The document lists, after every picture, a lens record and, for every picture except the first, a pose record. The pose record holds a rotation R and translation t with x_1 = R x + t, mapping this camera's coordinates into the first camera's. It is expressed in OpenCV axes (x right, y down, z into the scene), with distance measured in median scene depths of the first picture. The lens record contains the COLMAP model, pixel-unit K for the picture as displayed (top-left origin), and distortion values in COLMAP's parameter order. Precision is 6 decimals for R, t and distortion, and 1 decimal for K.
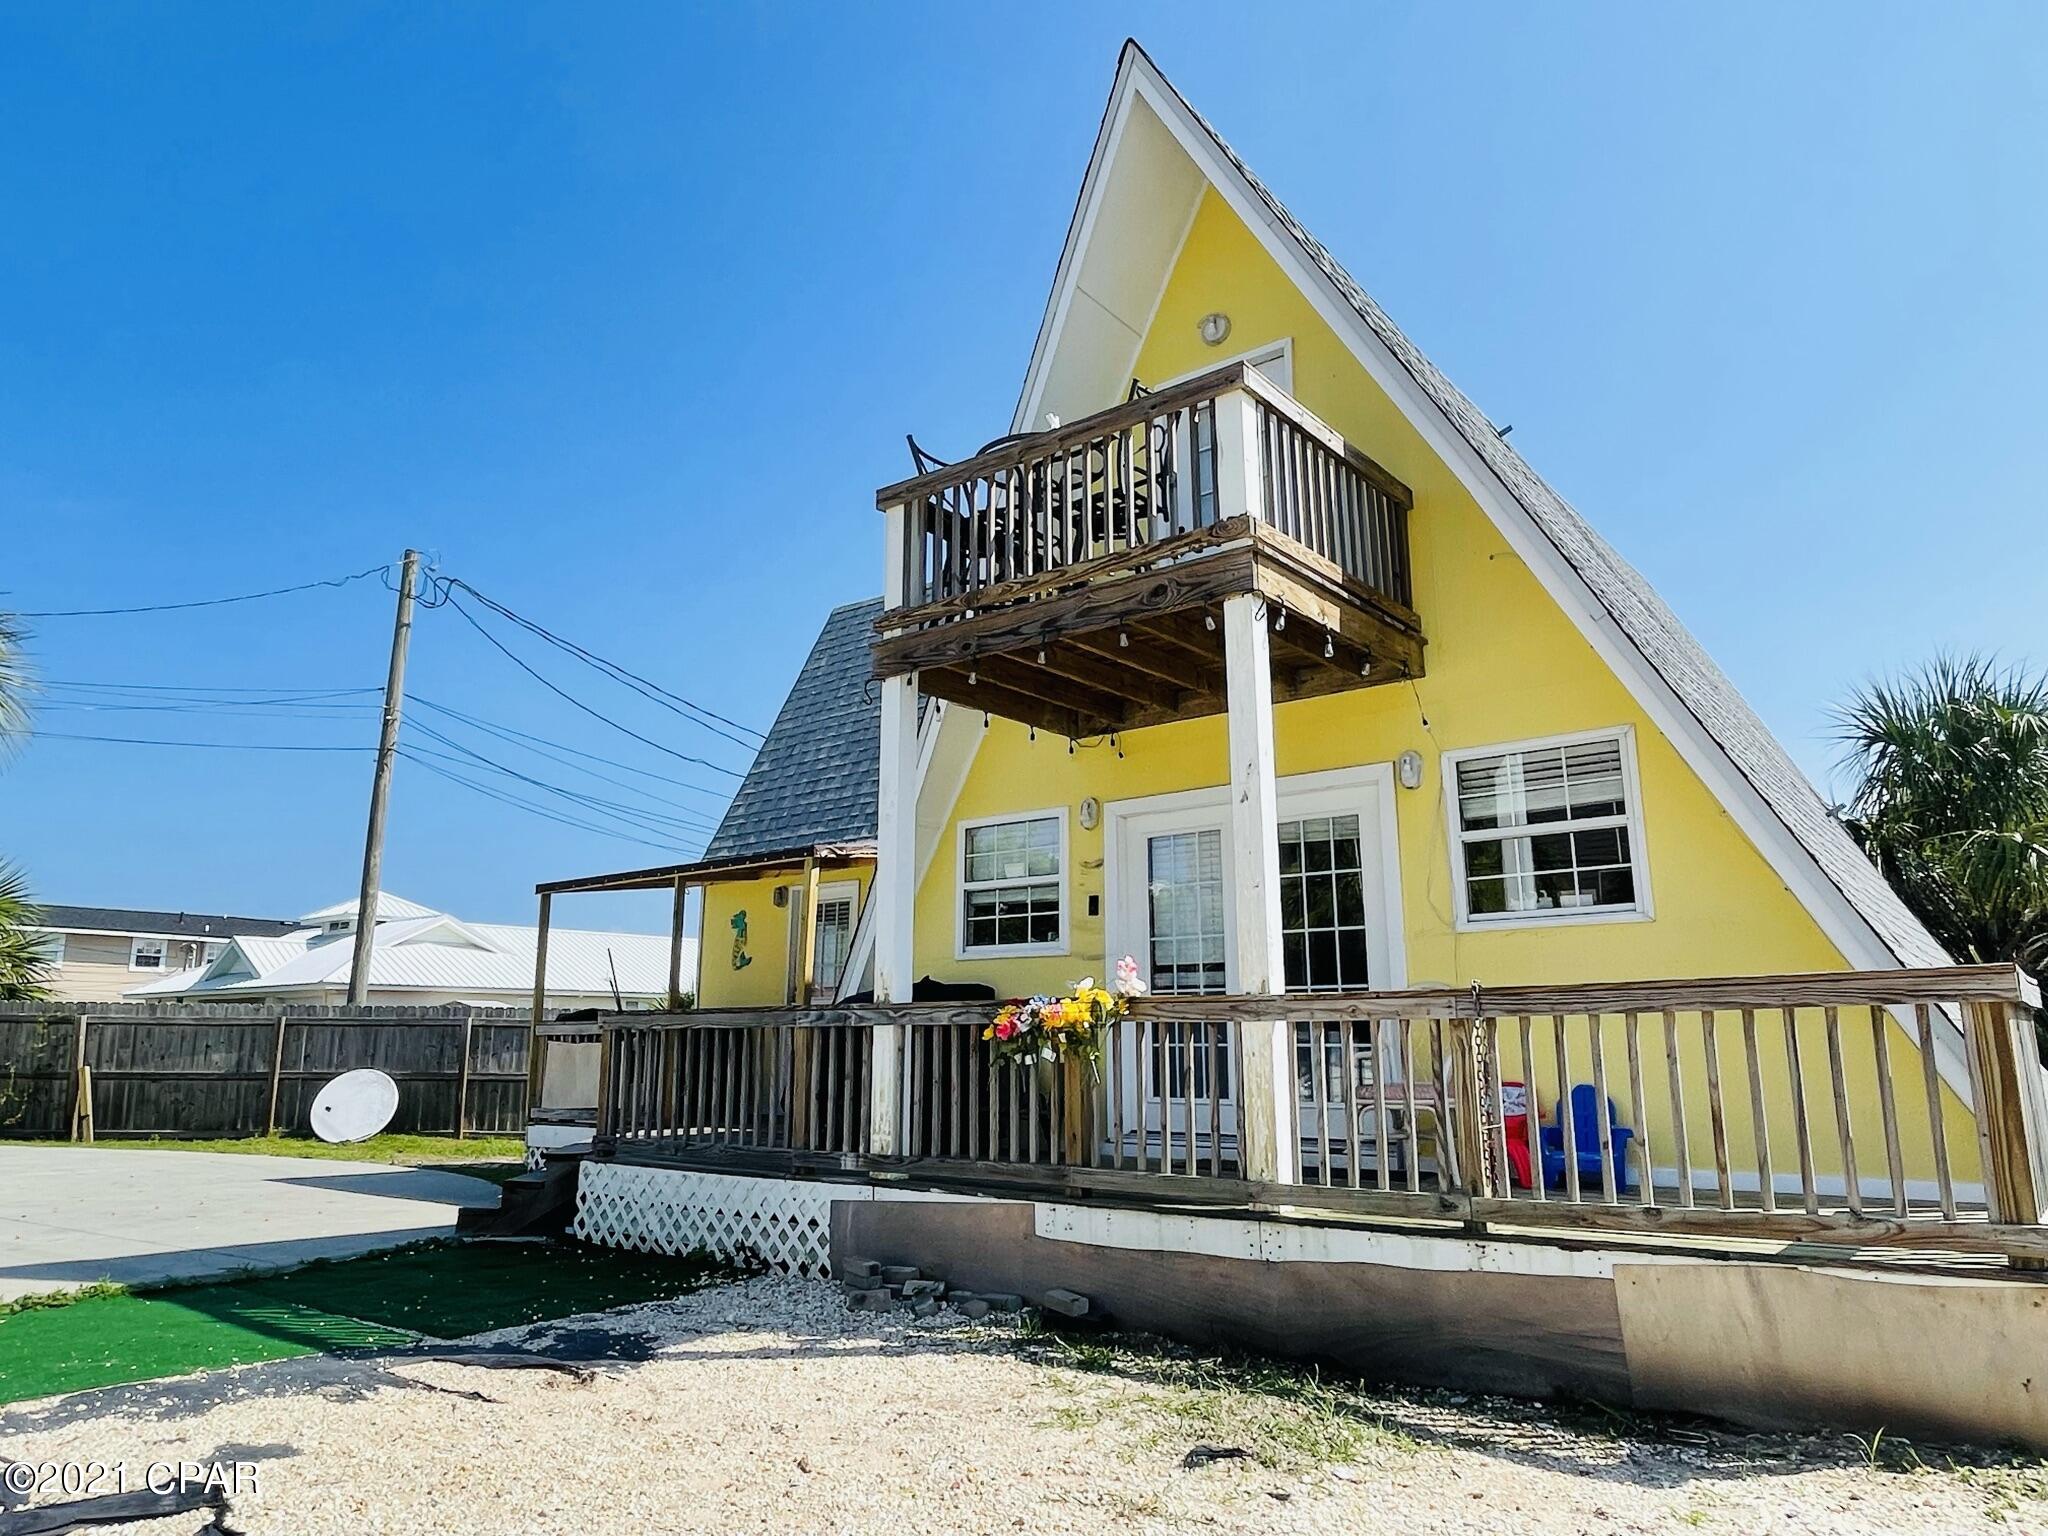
lens RADIAL K [[1325.7, 0, 1024.0], [0, 1325.7, 768.0], [0, 0, 1]] dist [-0.012845, -0.000046]
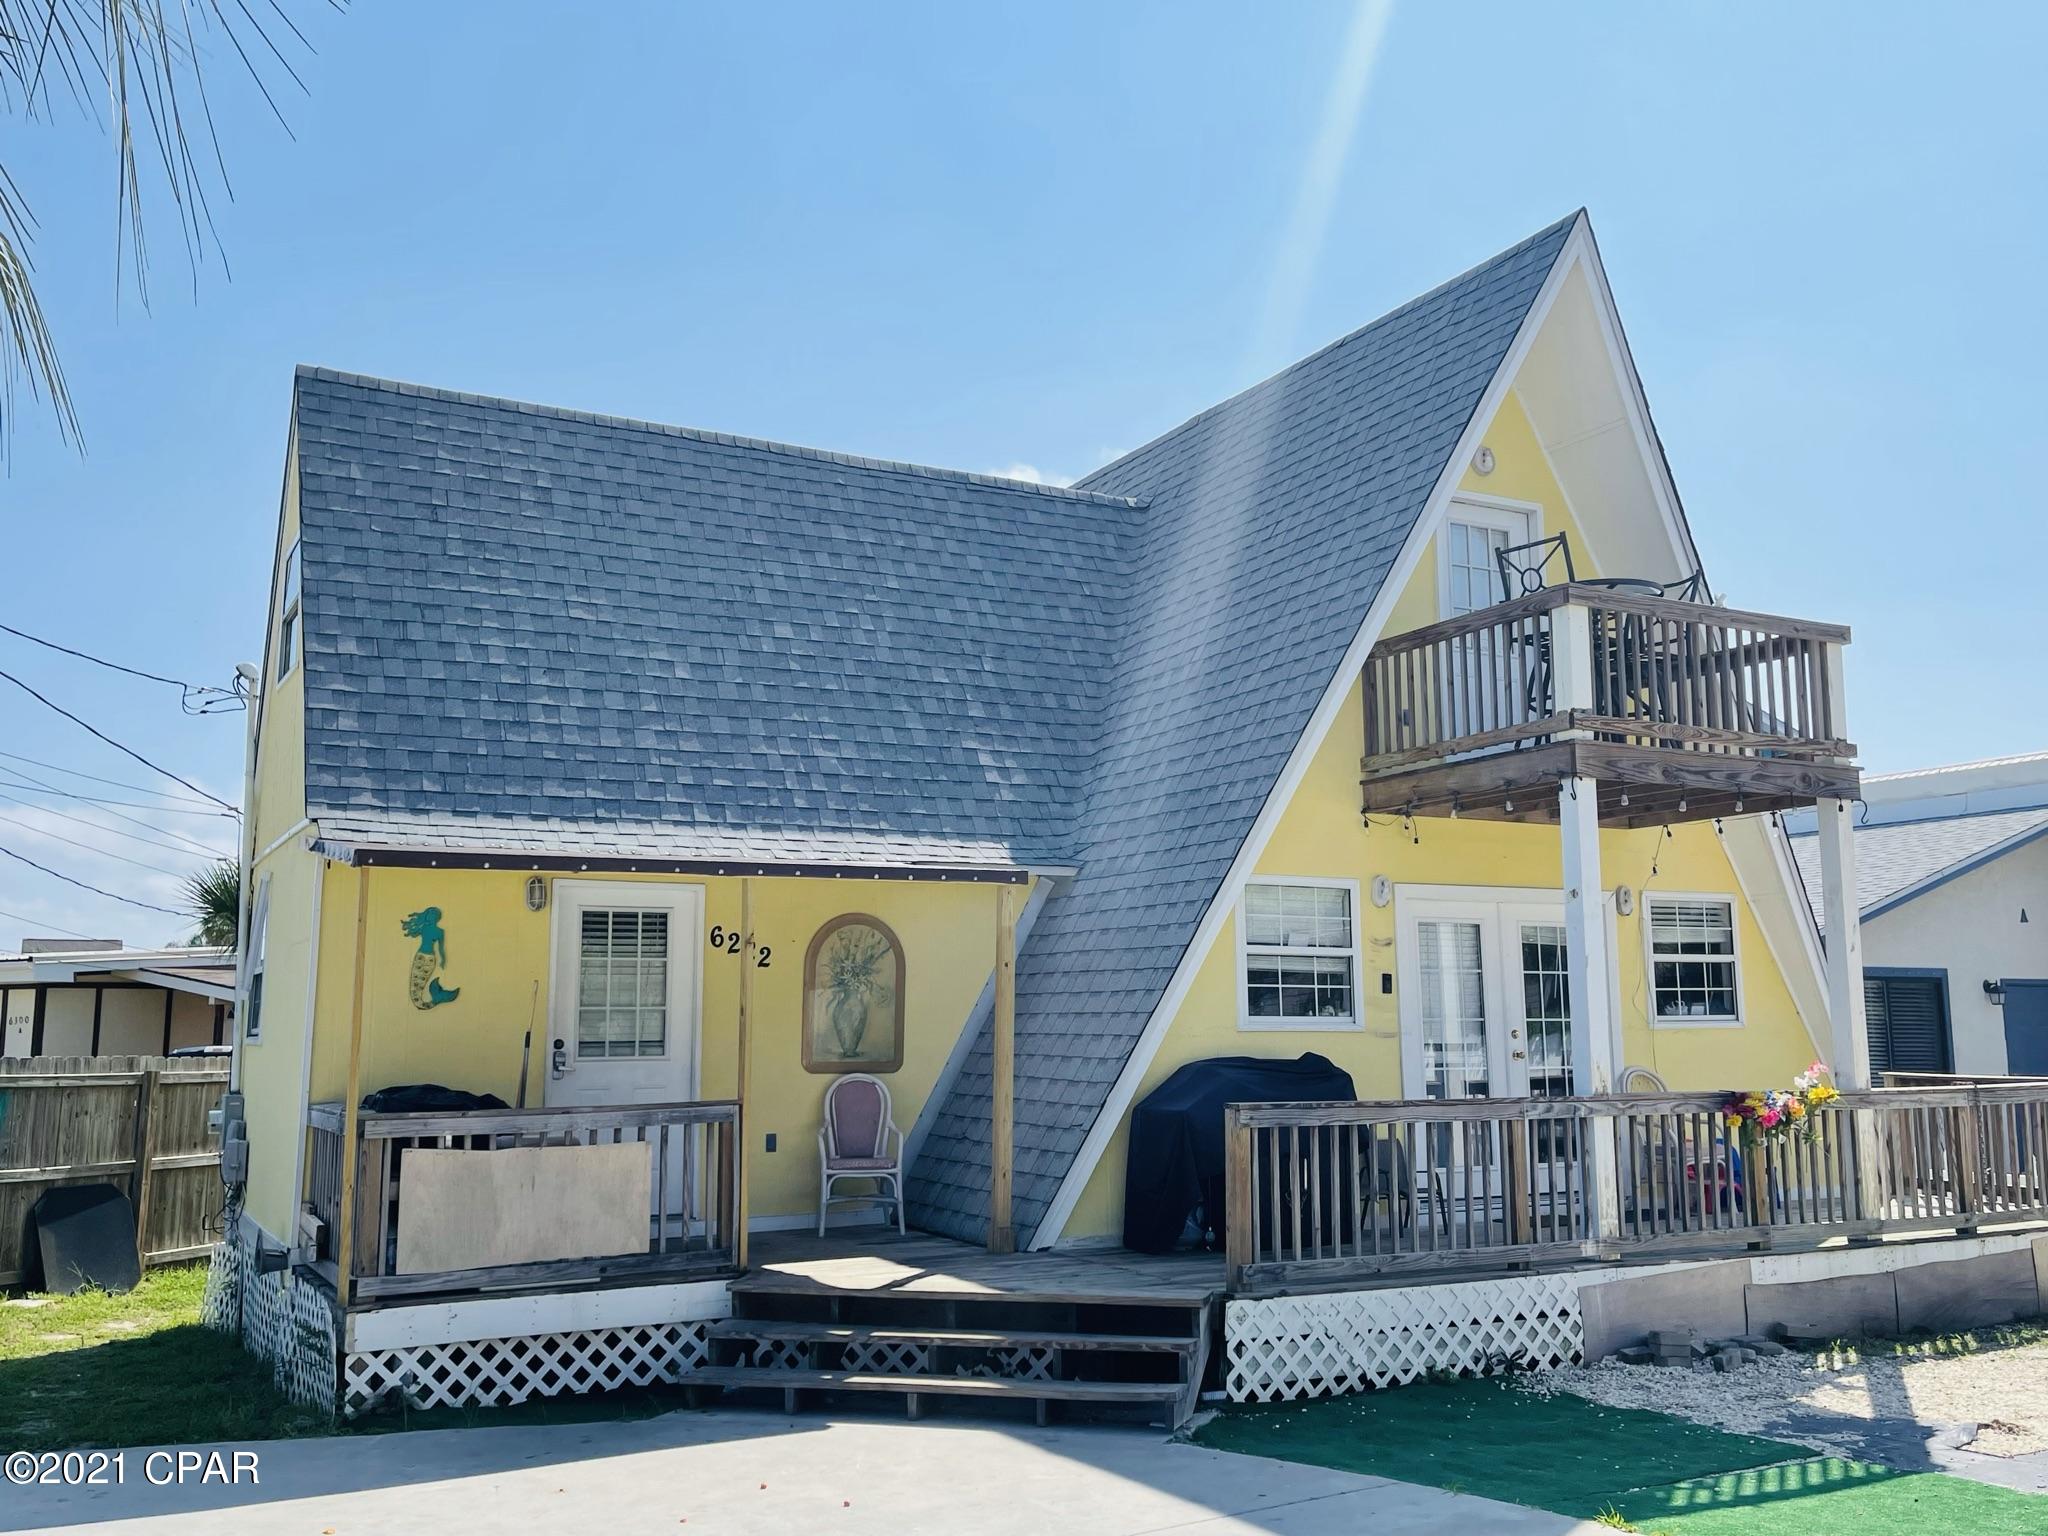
lens RADIAL K [[1794.3, 0, 1032.5], [0, 1794.3, 771.5], [0, 0, 1]] dist [0.066517, -0.077197]
pose [[0.401279, 0.132353, 0.906343, -1.415066], [-0.180979, 0.981455, -0.063194, 0.085847], [-0.897899, -0.138671, 0.417790, 0.733595]]
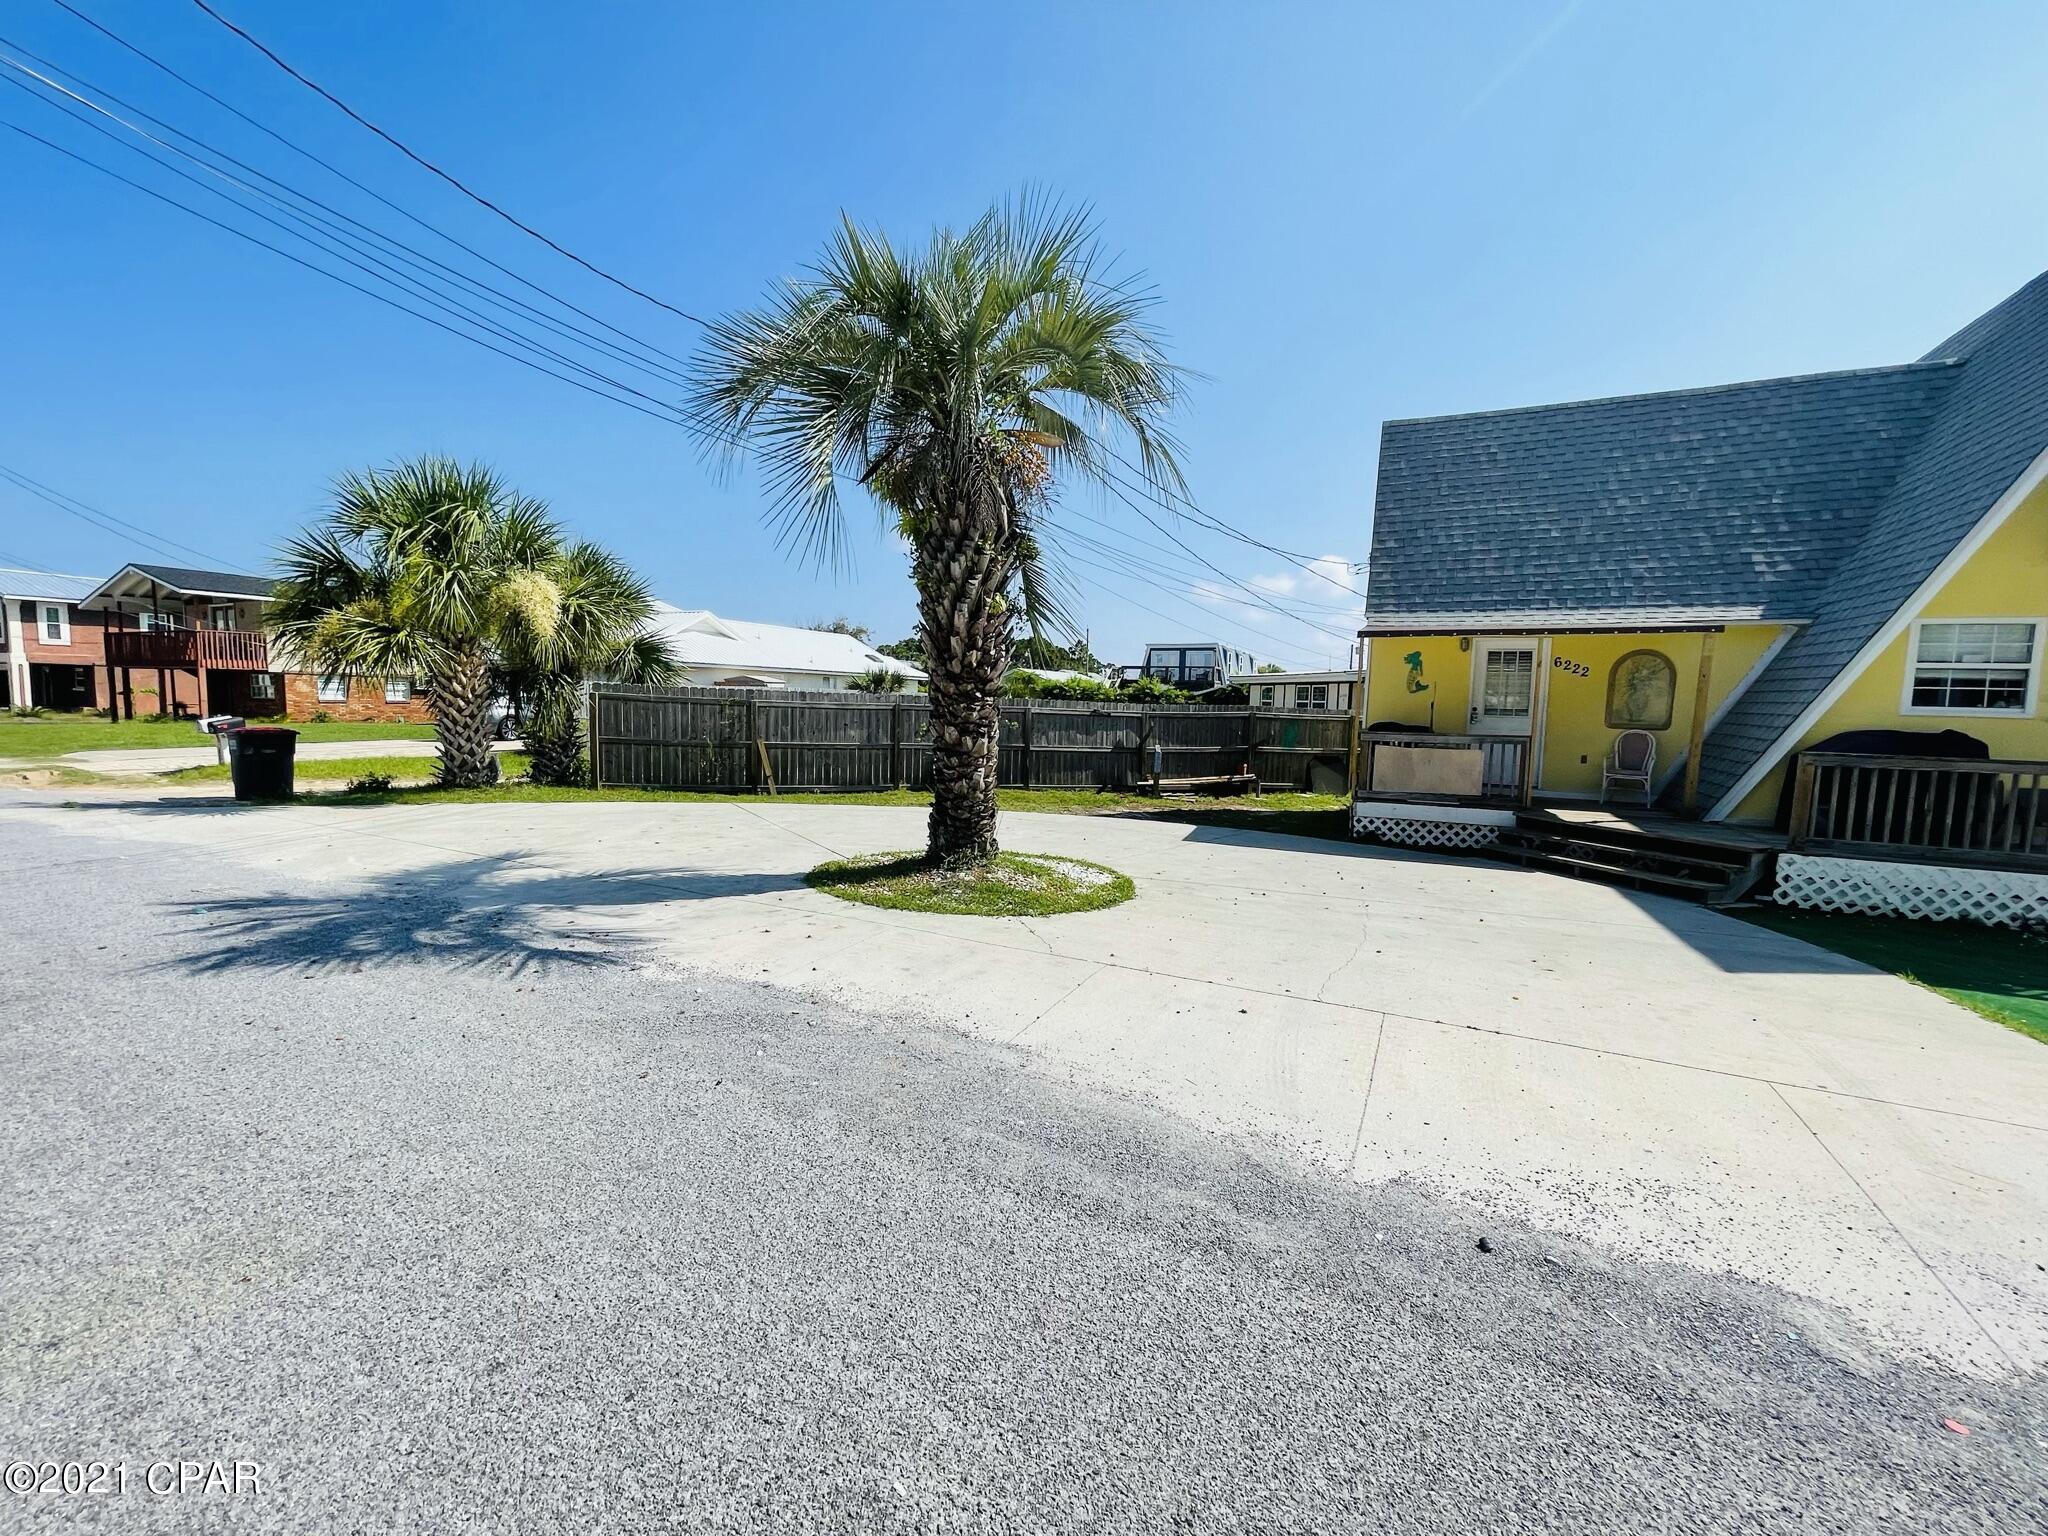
lens RADIAL K [[831.6, 0, 1024.0], [0, 831.6, 768.0], [0, 0, 1]] dist [-0.000984, 0.004773]
pose [[0.973624, 0.006028, 0.228079, -1.399189], [-0.071579, 0.957253, 0.280254, 0.011053], [-0.216640, -0.289188, 0.932436, 0.368100]]
